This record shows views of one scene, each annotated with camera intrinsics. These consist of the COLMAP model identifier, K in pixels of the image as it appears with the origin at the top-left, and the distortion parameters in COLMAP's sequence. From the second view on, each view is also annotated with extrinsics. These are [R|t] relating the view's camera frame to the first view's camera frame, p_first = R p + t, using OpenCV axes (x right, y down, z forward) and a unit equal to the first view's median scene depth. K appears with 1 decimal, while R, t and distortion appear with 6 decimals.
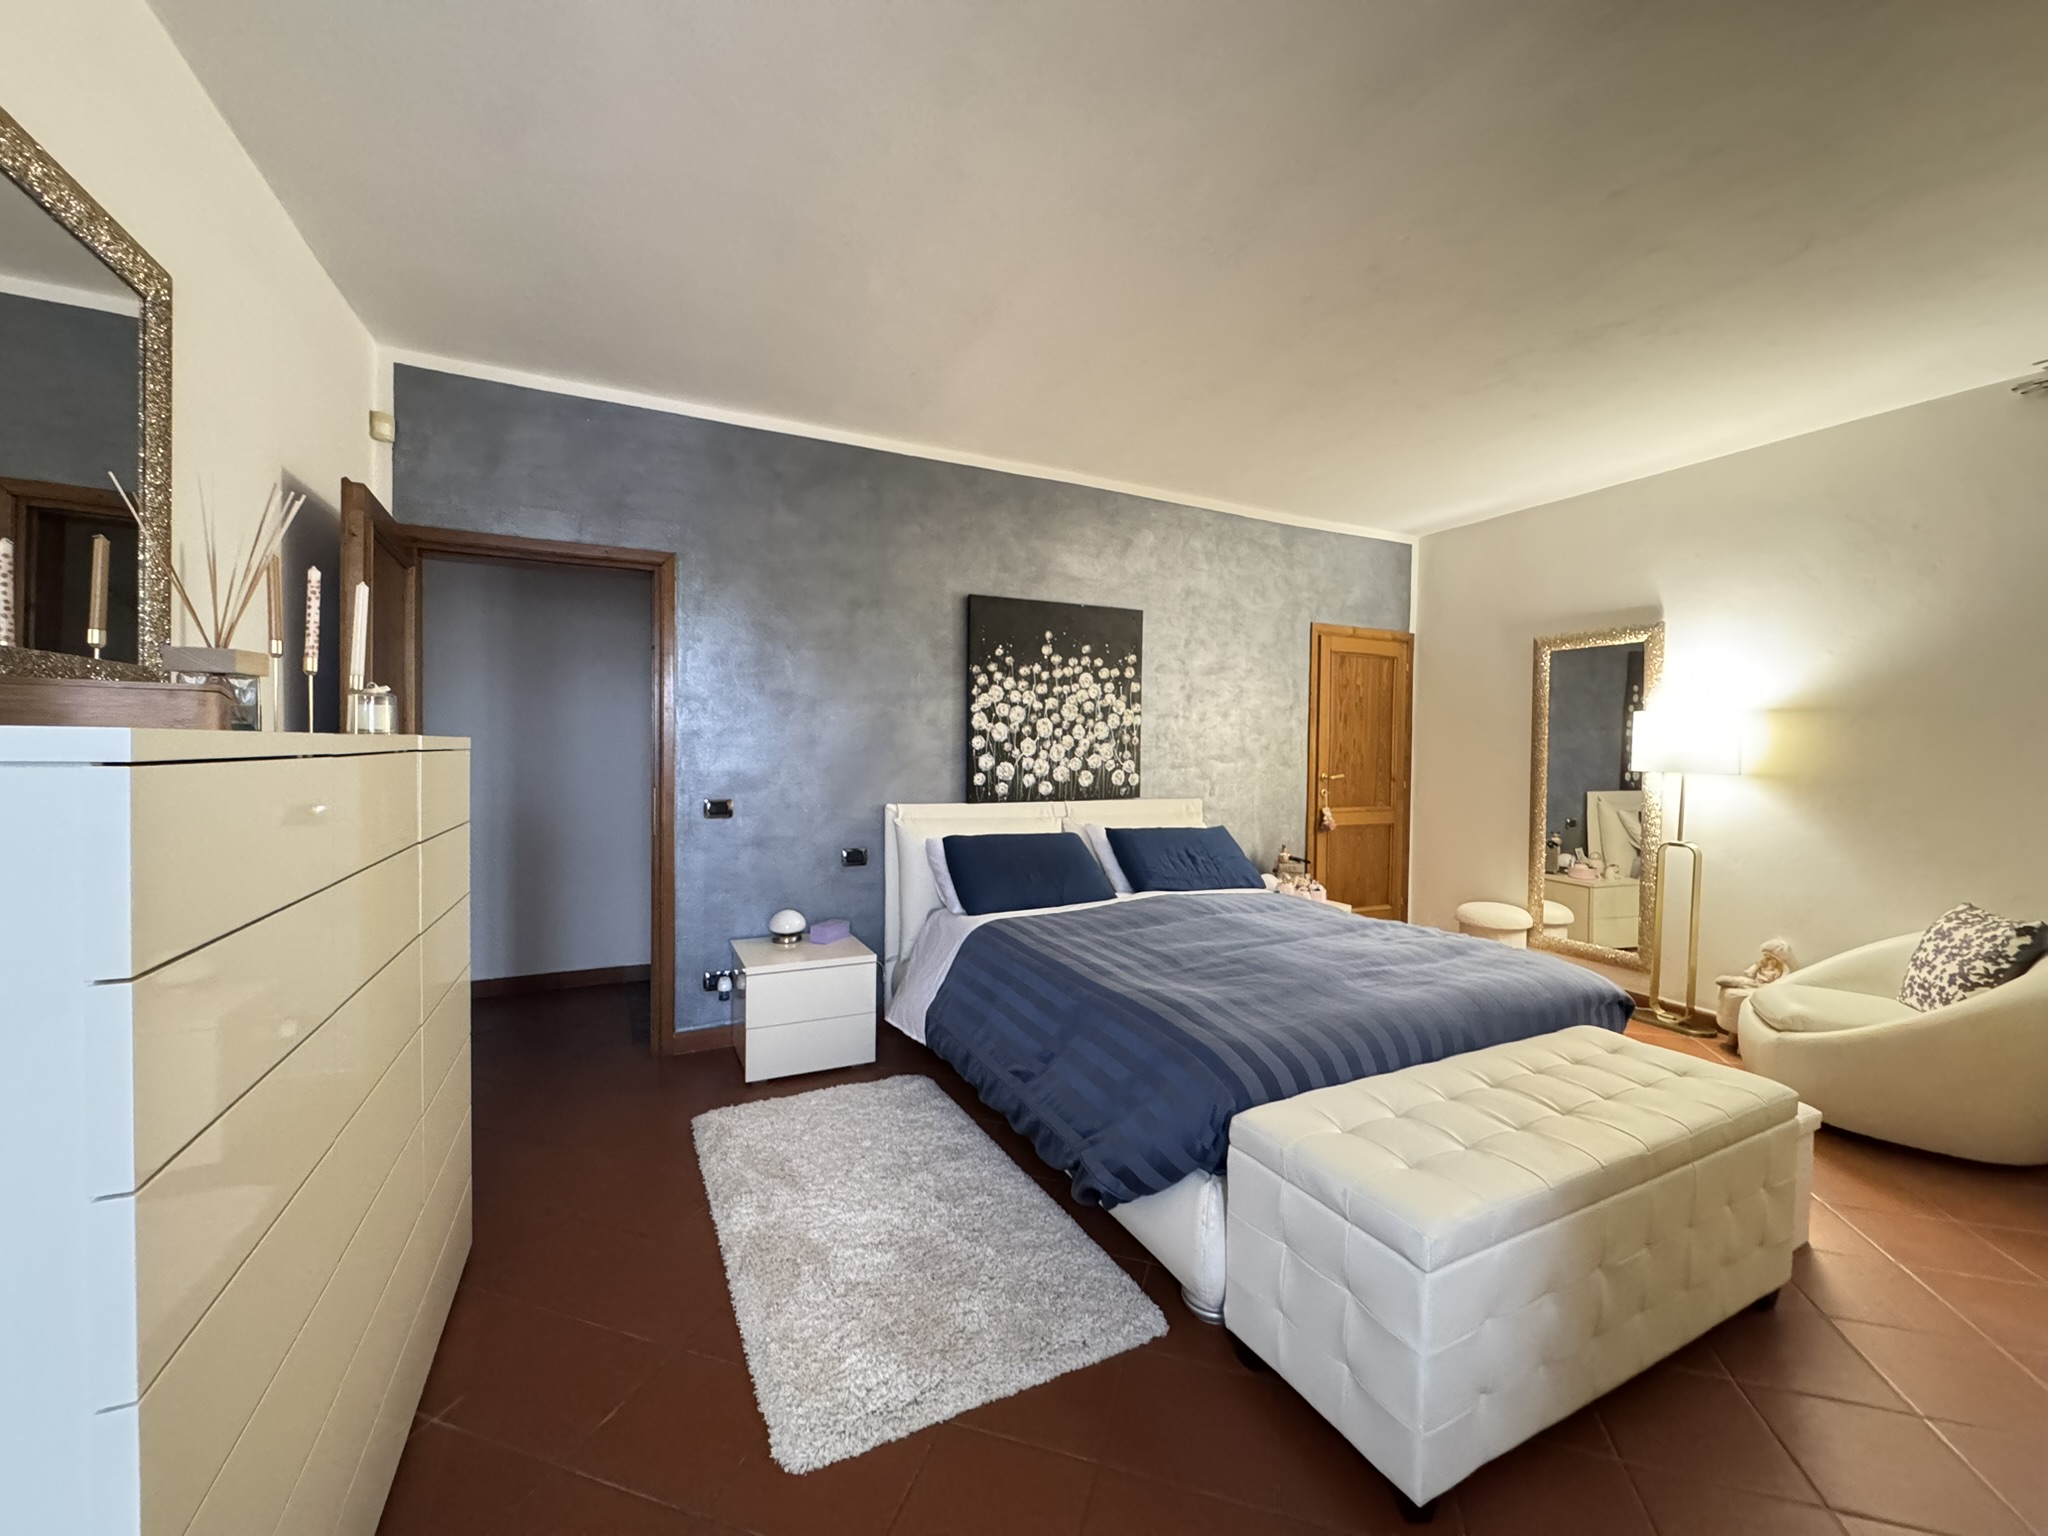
lens RADIAL K [[816.9, 0, 1030.7], [0, 816.9, 767.8], [0, 0, 1]] dist [-0.003749, 0.000457]
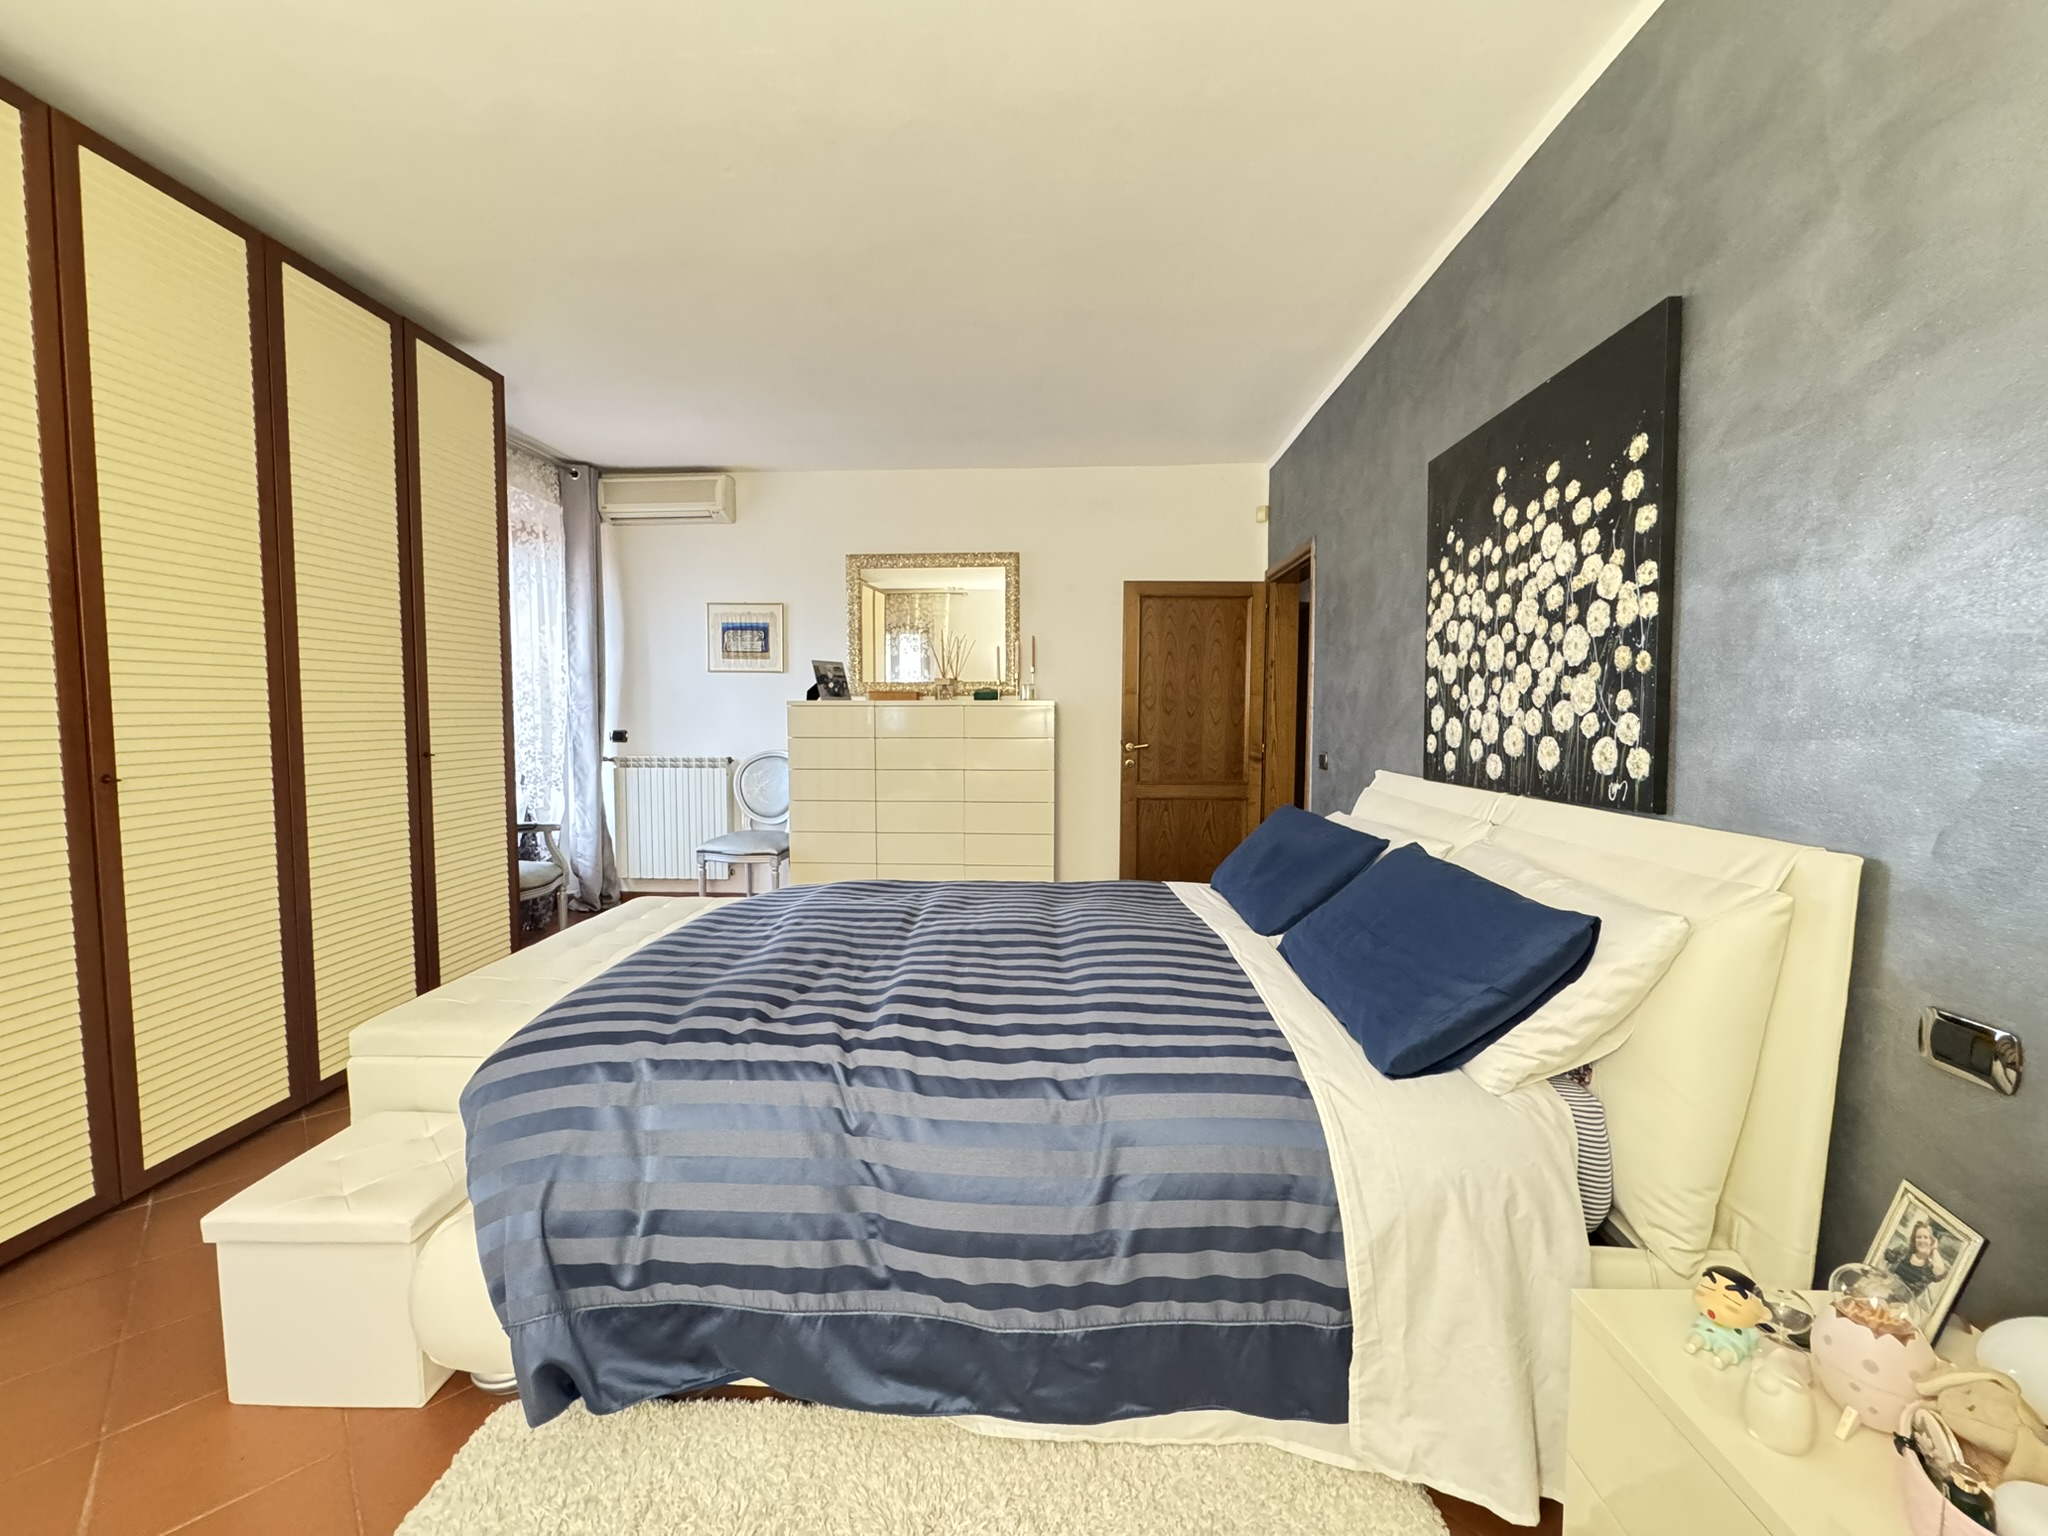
lens RADIAL K [[816.9, 0, 1027.3], [0, 816.9, 765.6], [0, 0, 1]] dist [-0.003749, 0.000457]
pose [[-0.478049, 0.047778, -0.877033, 0.618993], [-0.014390, 0.997959, 0.062210, -0.004641], [0.878215, 0.042360, -0.476386, 0.964331]]
